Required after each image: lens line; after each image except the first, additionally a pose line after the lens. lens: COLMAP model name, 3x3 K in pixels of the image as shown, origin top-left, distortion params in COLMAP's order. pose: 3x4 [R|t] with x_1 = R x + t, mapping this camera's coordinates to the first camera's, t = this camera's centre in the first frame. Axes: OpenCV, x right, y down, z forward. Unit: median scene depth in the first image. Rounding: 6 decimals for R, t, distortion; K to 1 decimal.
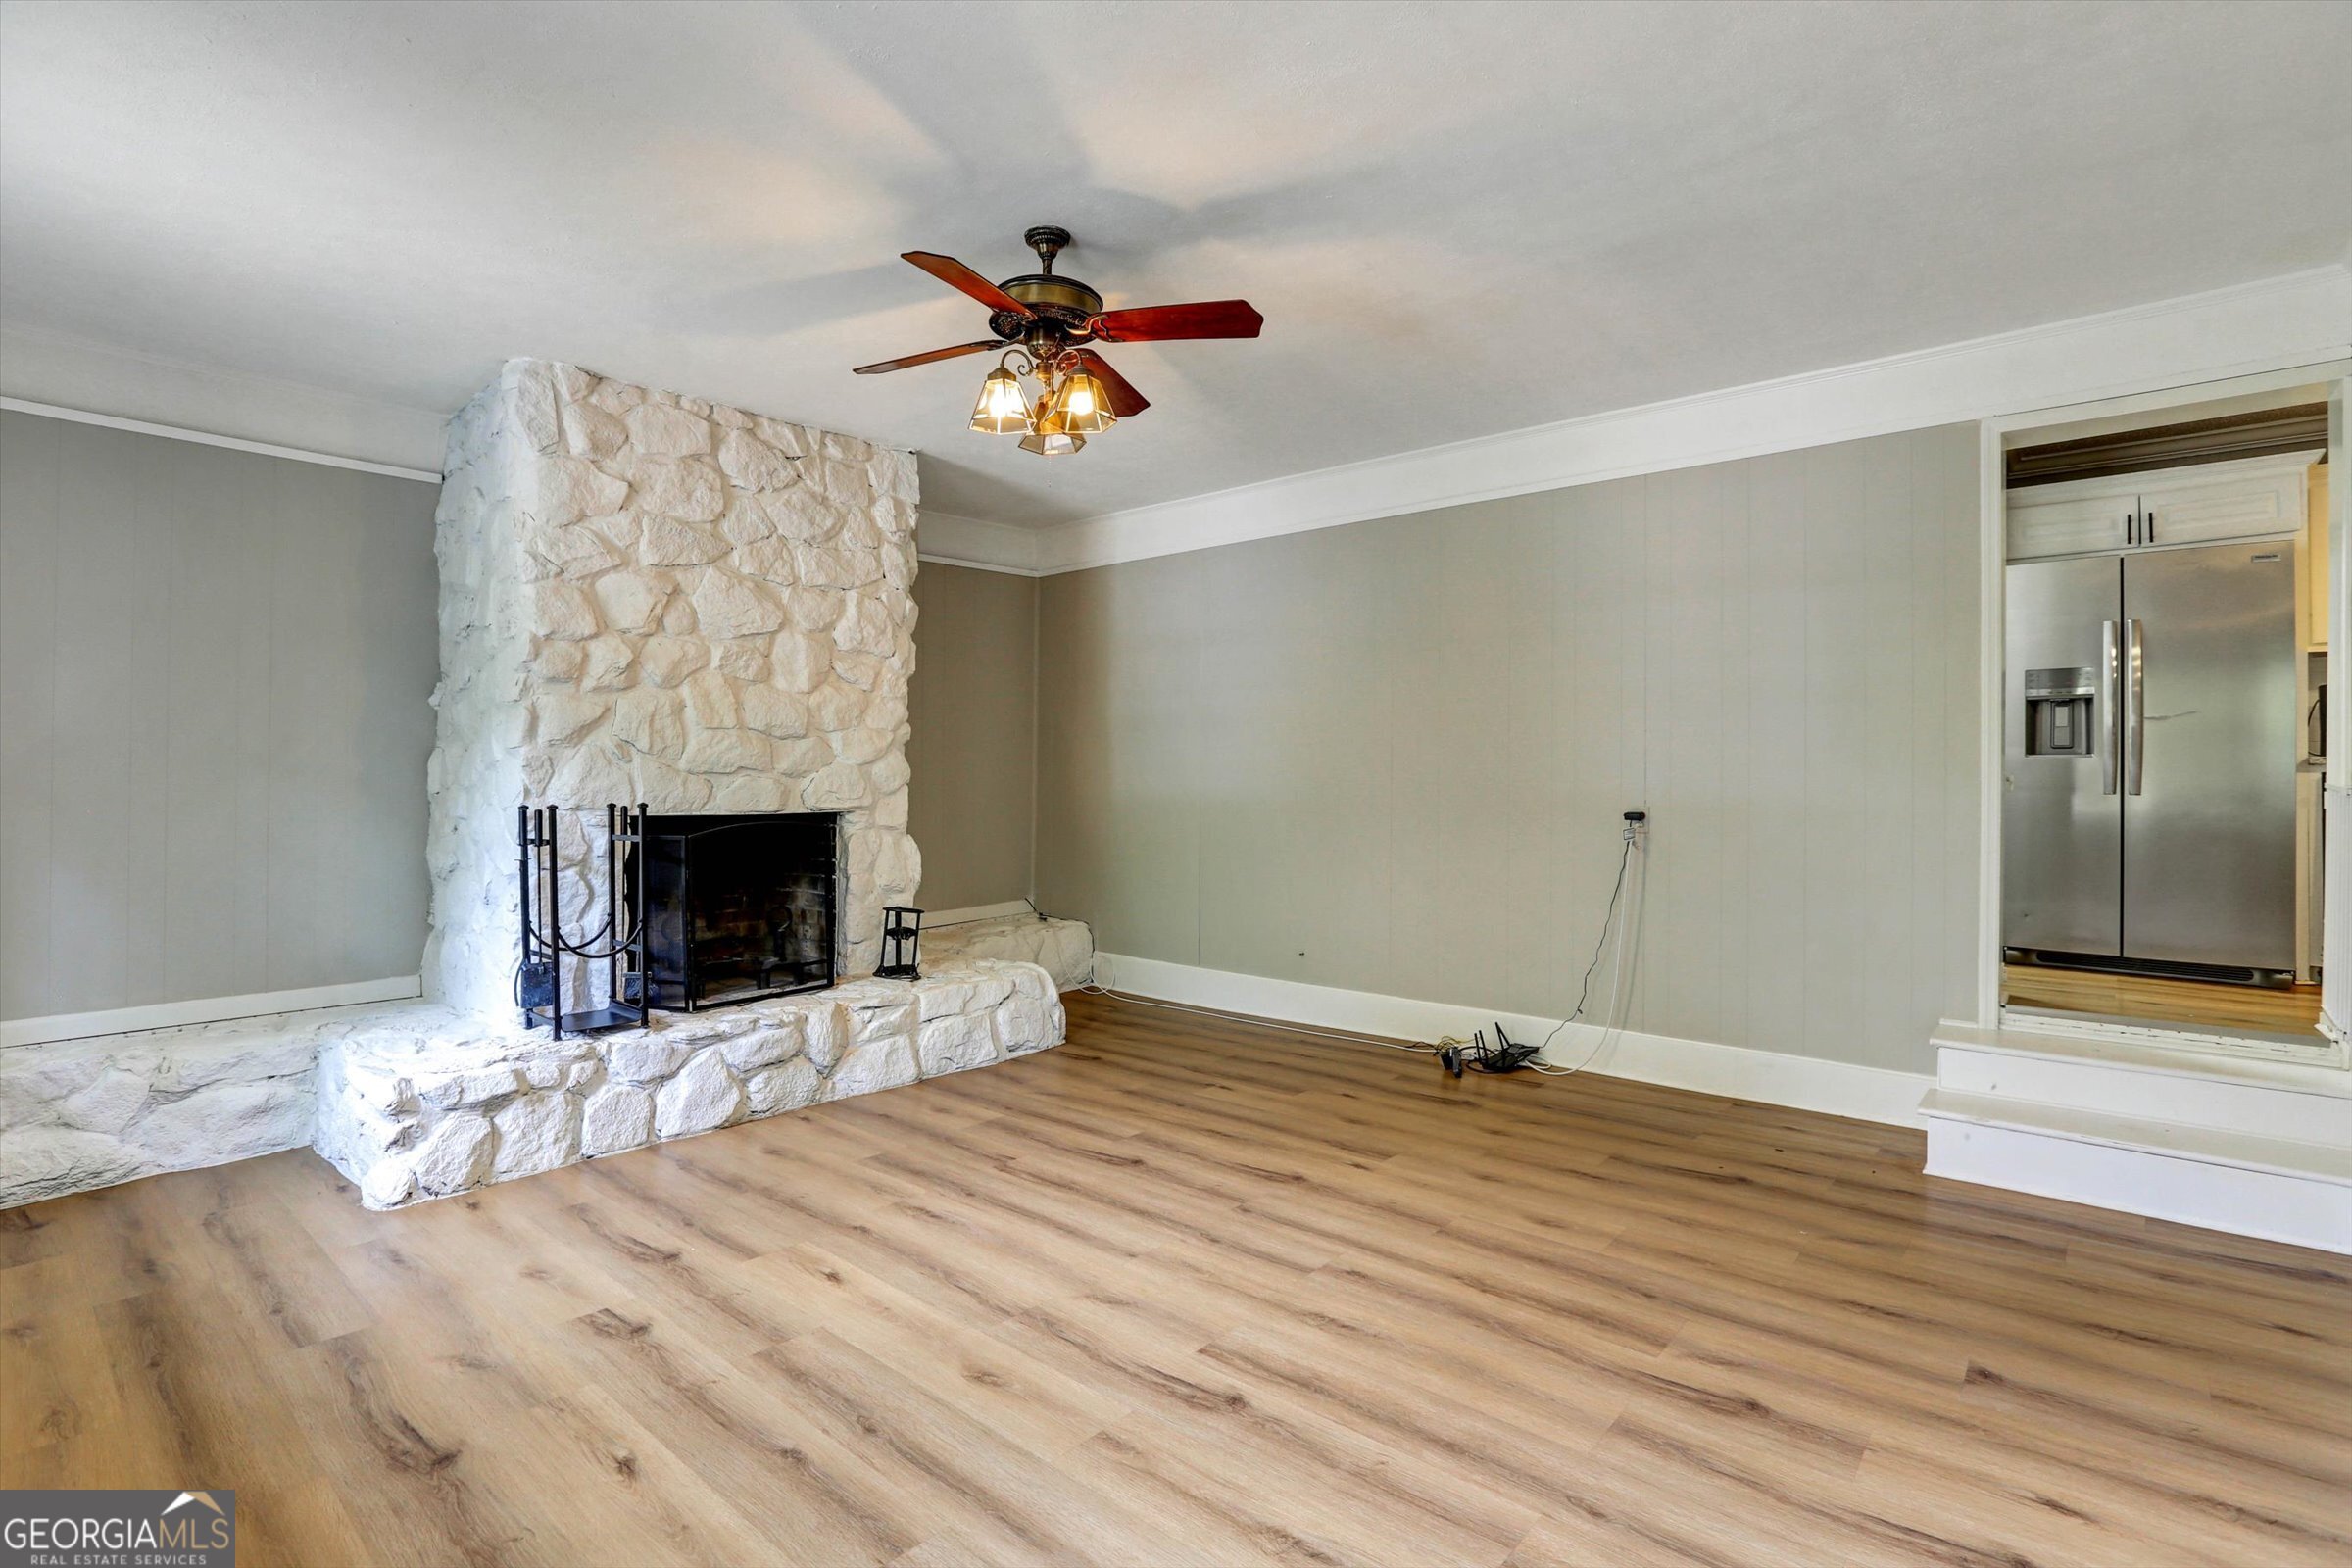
lens RADIAL K [[1092.1, 0, 1176.5], [0, 1092.1, 767.3], [0, 0, 1]] dist [-0.052208, 0.016999]
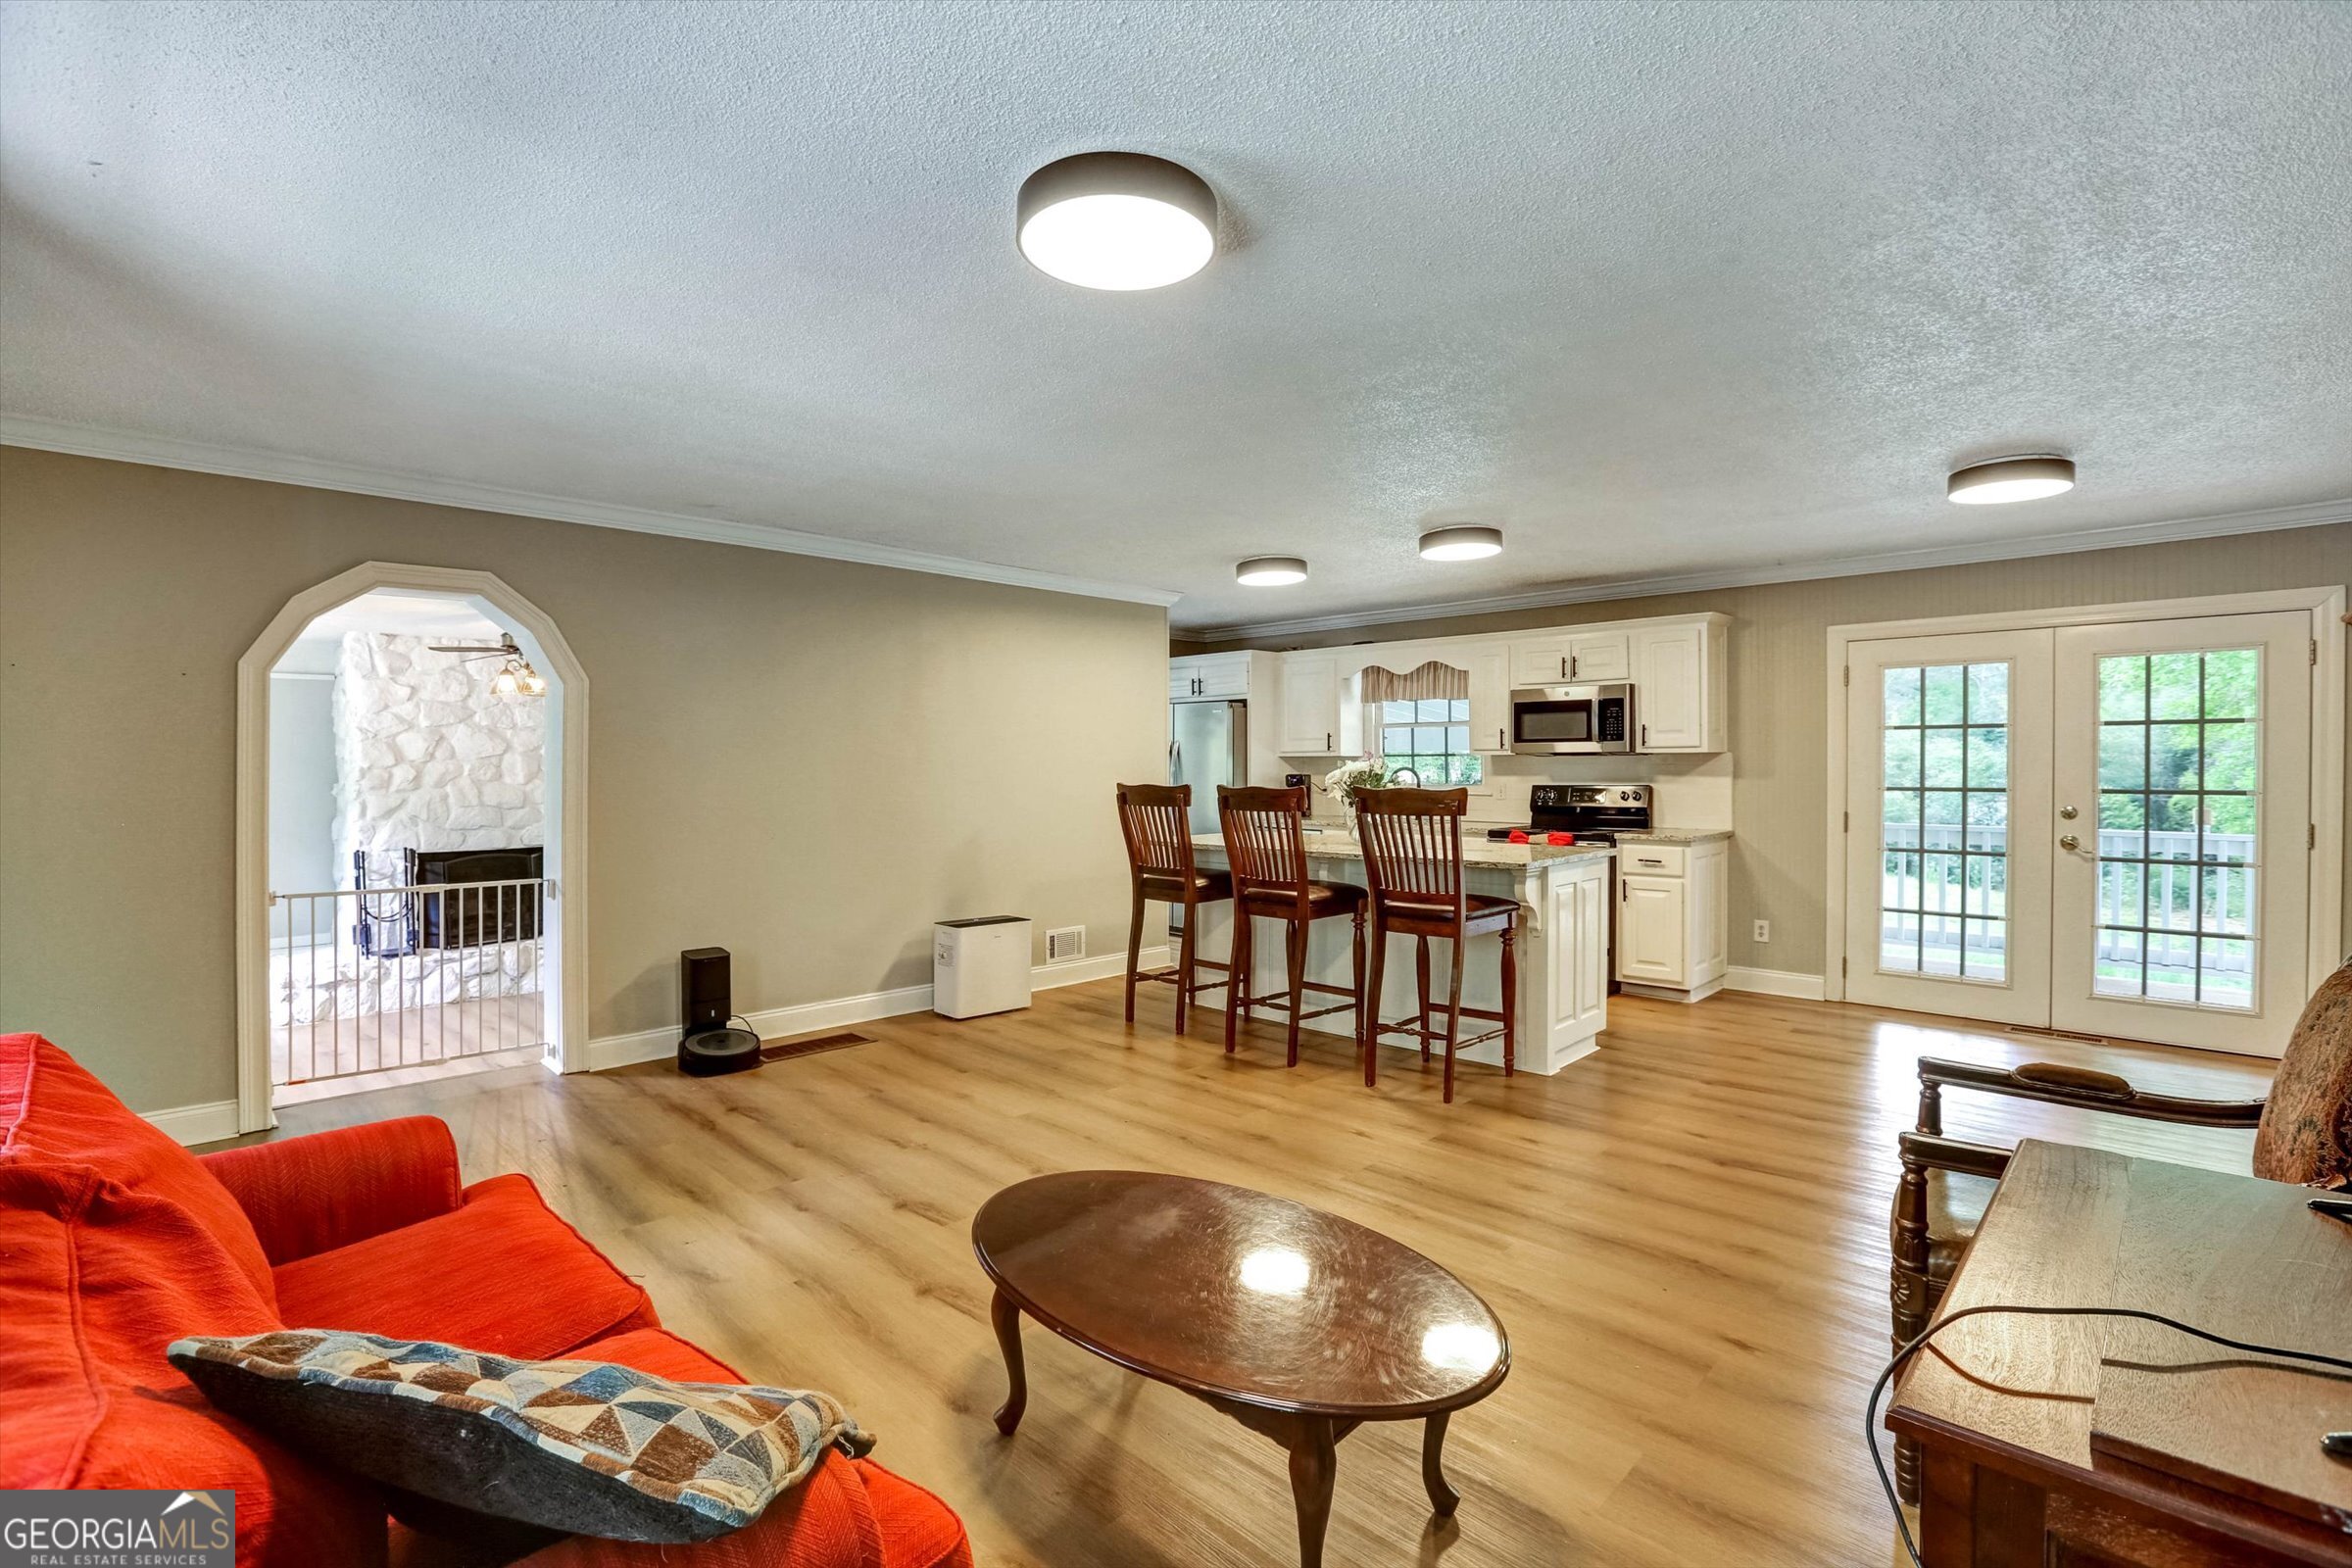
lens RADIAL K [[1092.1, 0, 1177.0], [0, 1092.1, 787.0], [0, 0, 1]] dist [-0.052208, 0.016999]
pose [[0.995666, -0.010213, -0.092437, 1.120405], [0.012820, 0.999535, 0.027652, -0.117593], [0.092112, -0.028717, 0.995334, -0.876209]]
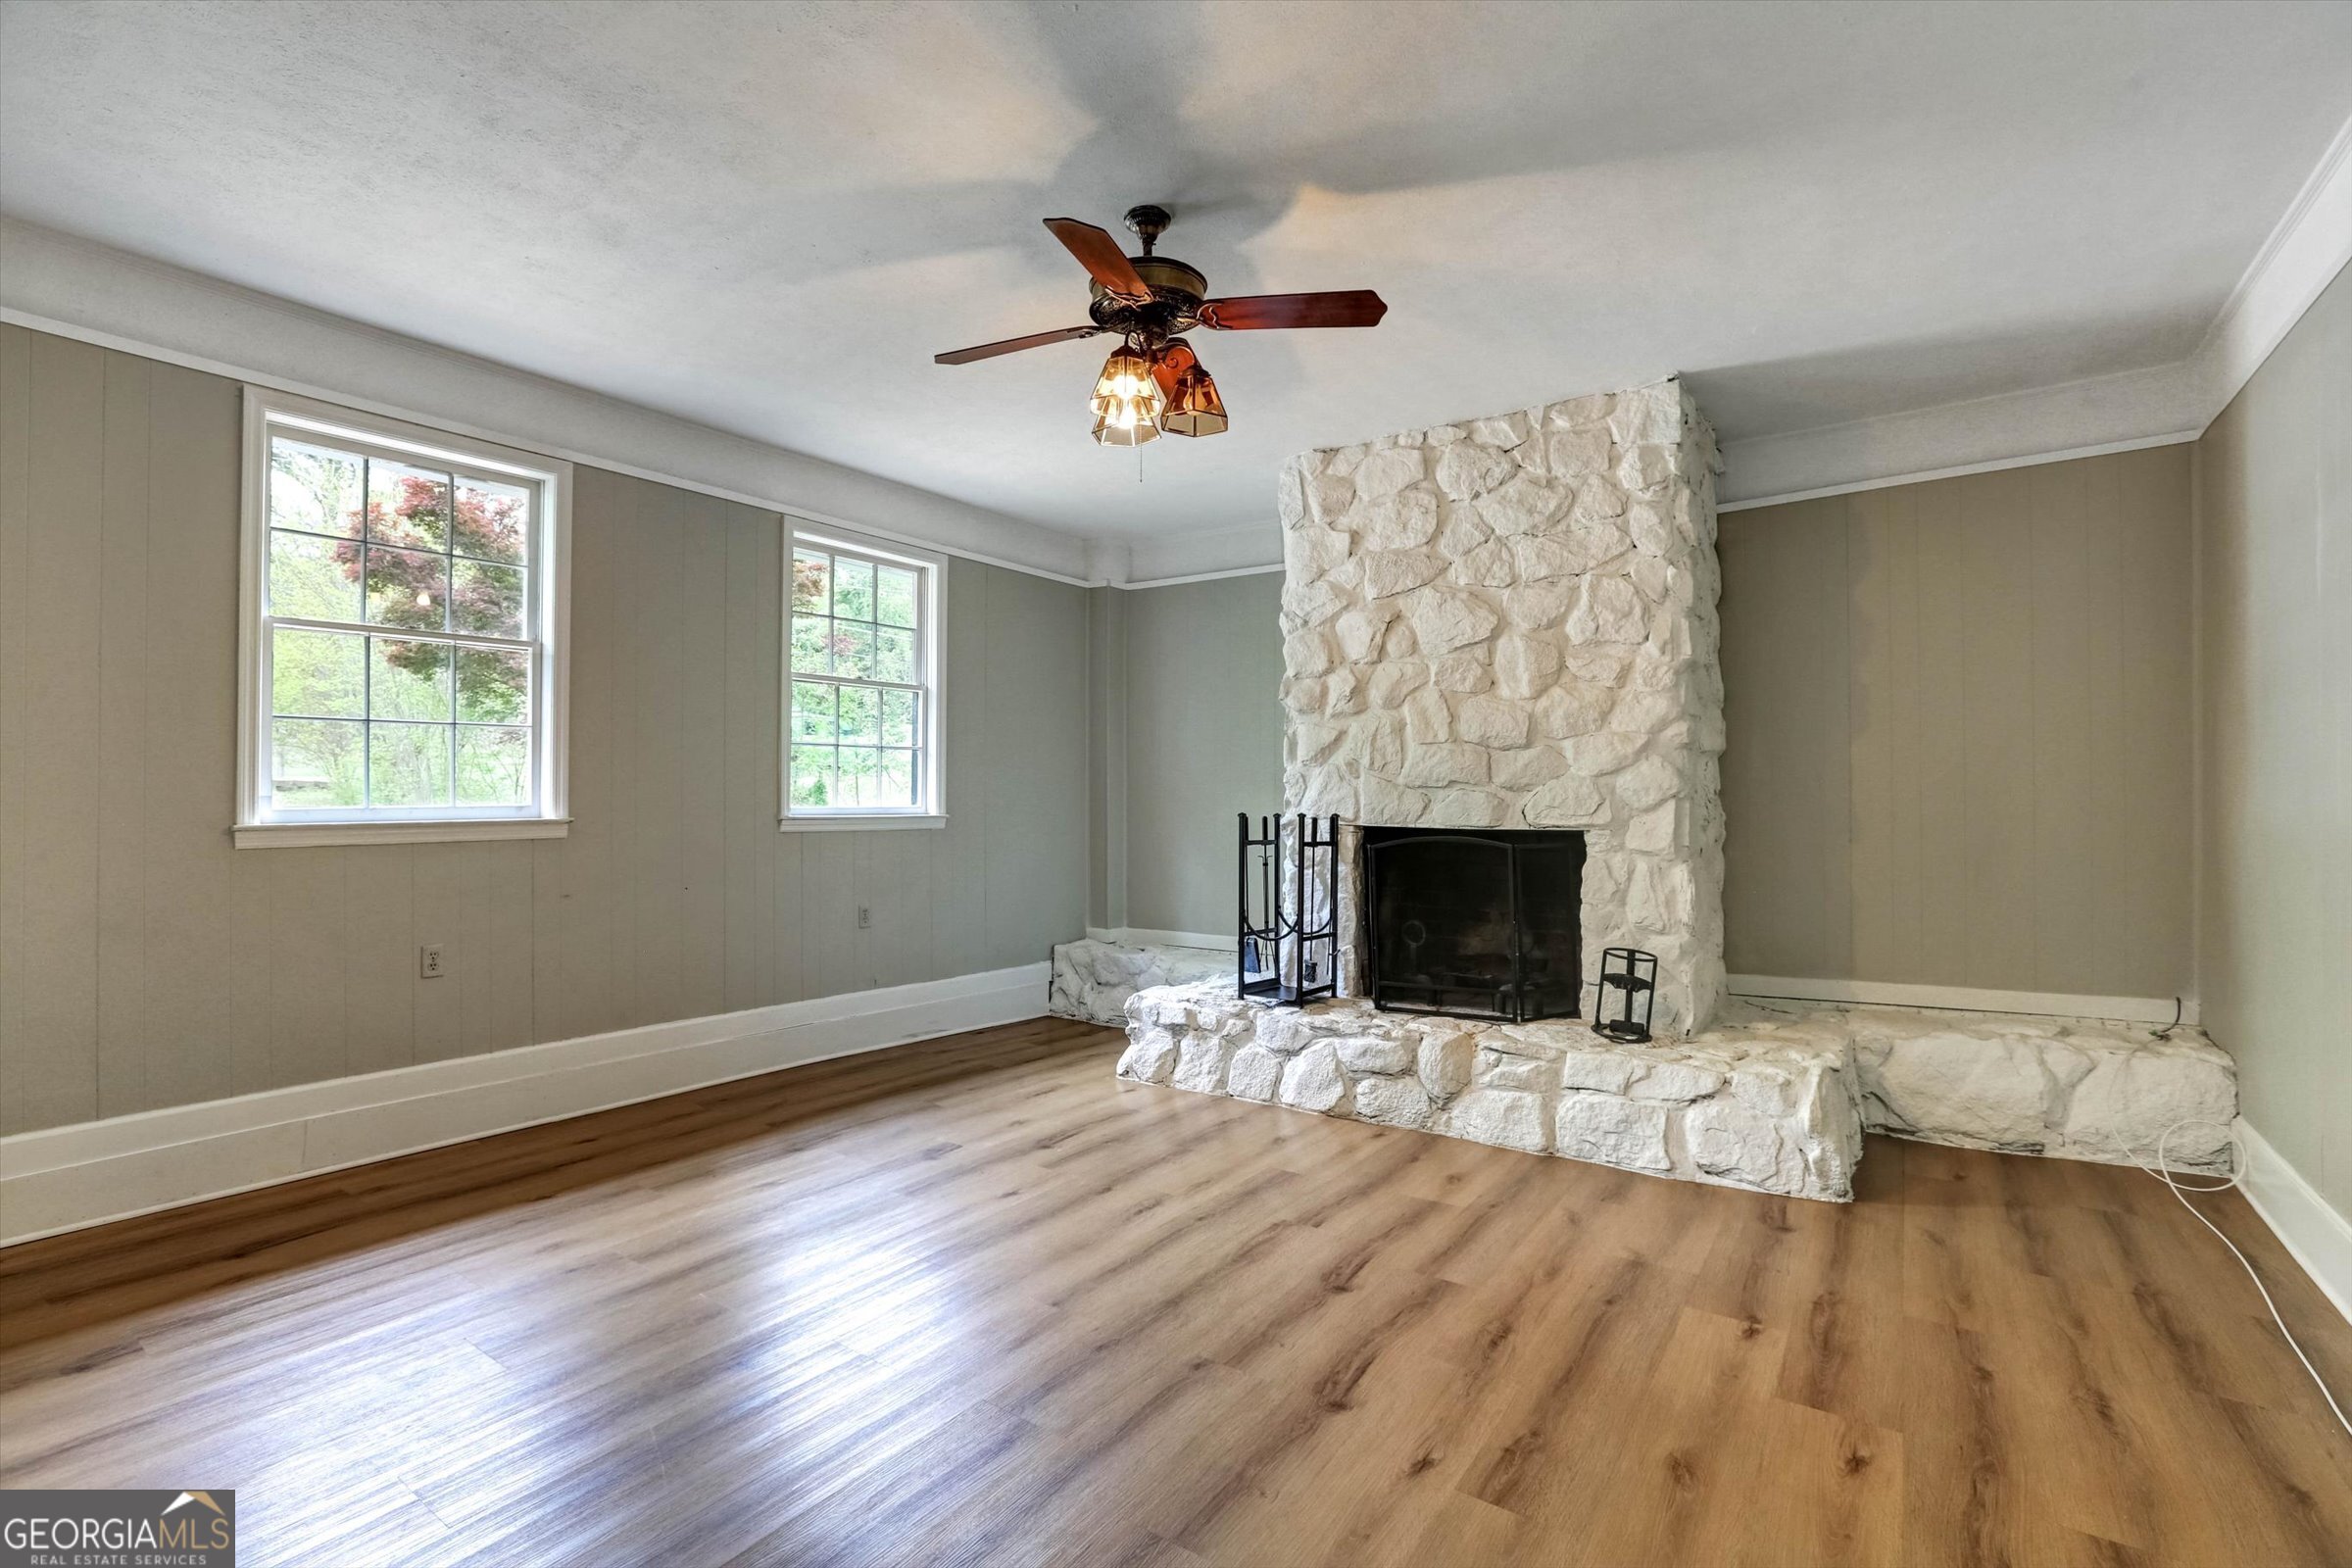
lens RADIAL K [[1092.1, 0, 1166.2], [0, 1092.1, 780.5], [0, 0, 1]] dist [-0.052208, 0.016999]
pose [[0.105323, -0.011485, -0.994372, 0.623624], [0.010710, 0.999888, -0.010414, 0.007904], [0.994380, -0.009553, 0.105434, 0.696036]]
